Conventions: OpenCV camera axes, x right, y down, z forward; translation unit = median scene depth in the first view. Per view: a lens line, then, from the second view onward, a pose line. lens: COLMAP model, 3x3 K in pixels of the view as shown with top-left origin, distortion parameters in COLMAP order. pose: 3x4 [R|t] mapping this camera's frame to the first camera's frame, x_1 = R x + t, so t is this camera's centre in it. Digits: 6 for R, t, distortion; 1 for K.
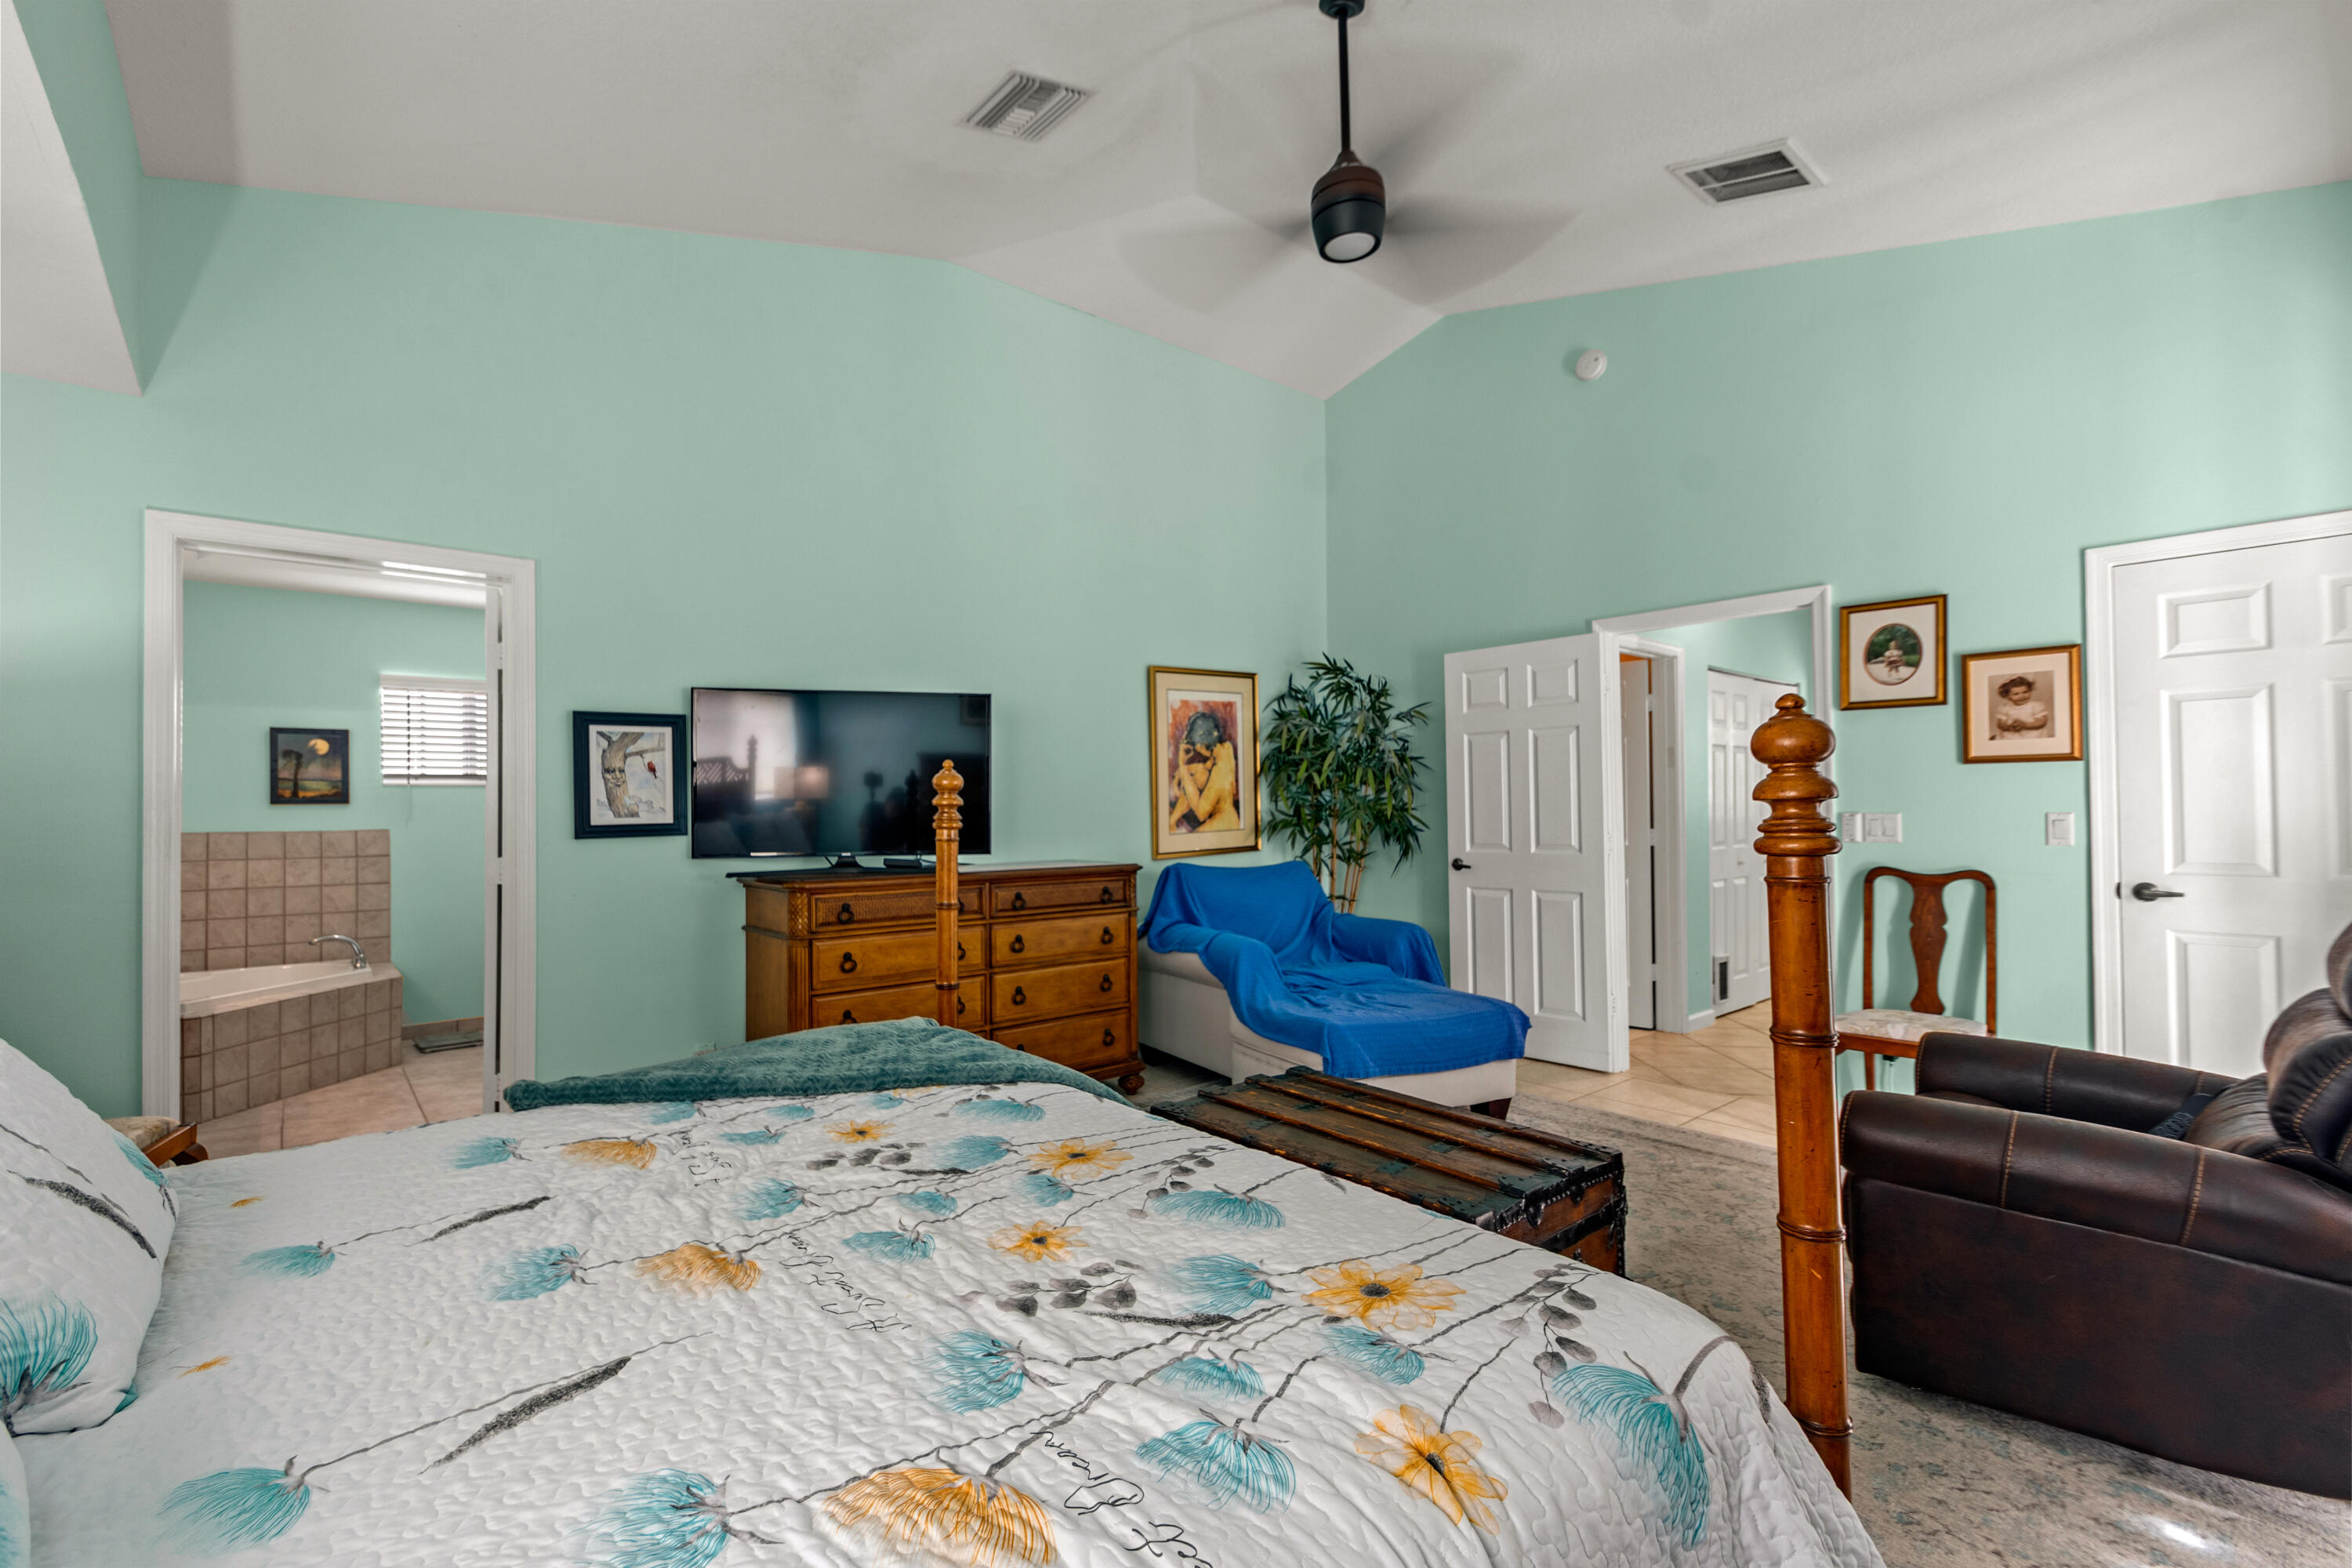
lens RADIAL K [[1060.7, 0, 1128.4], [0, 1060.7, 806.6], [0, 0, 1]] dist [0.015453, -0.000307]
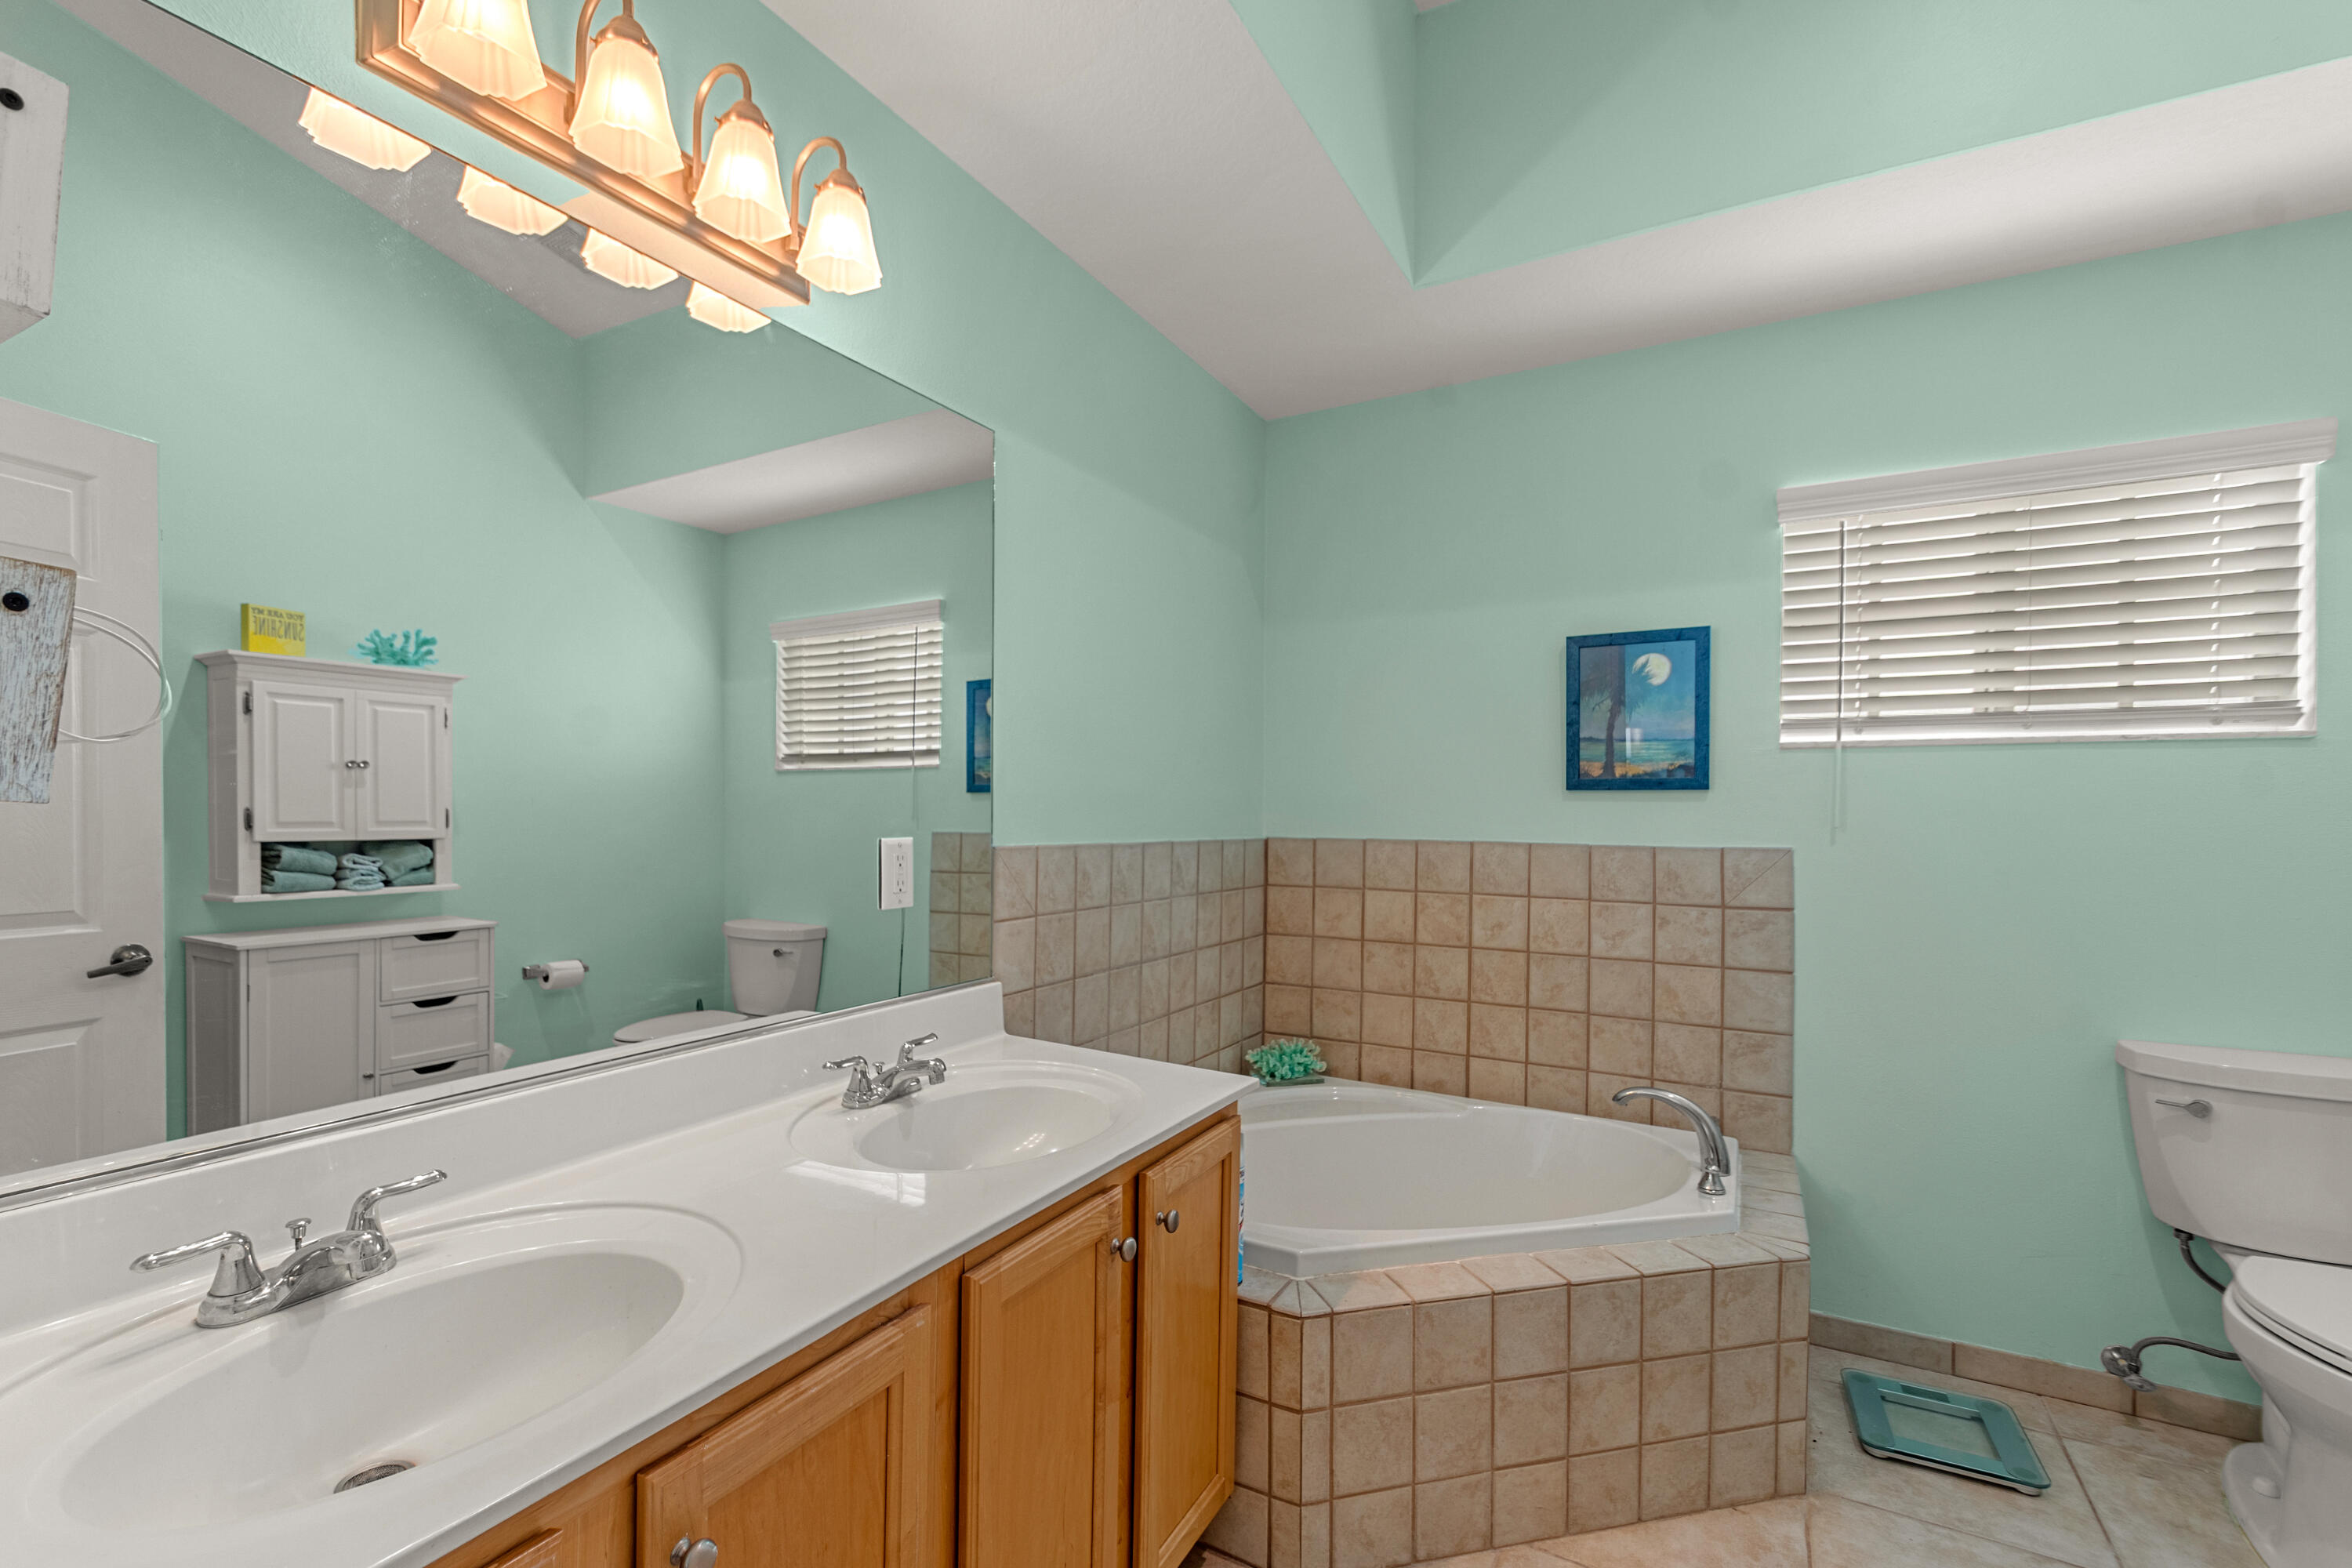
lens RADIAL K [[1060.7, 0, 1128.4], [0, 1060.7, 806.6], [0, 0, 1]] dist [0.015453, -0.000307]
pose [[0.367258, 0.011185, -0.930052, -0.399936], [-0.010824, 0.999911, 0.007751, 0.003738], [0.930056, 0.007221, 0.367347, 0.606928]]
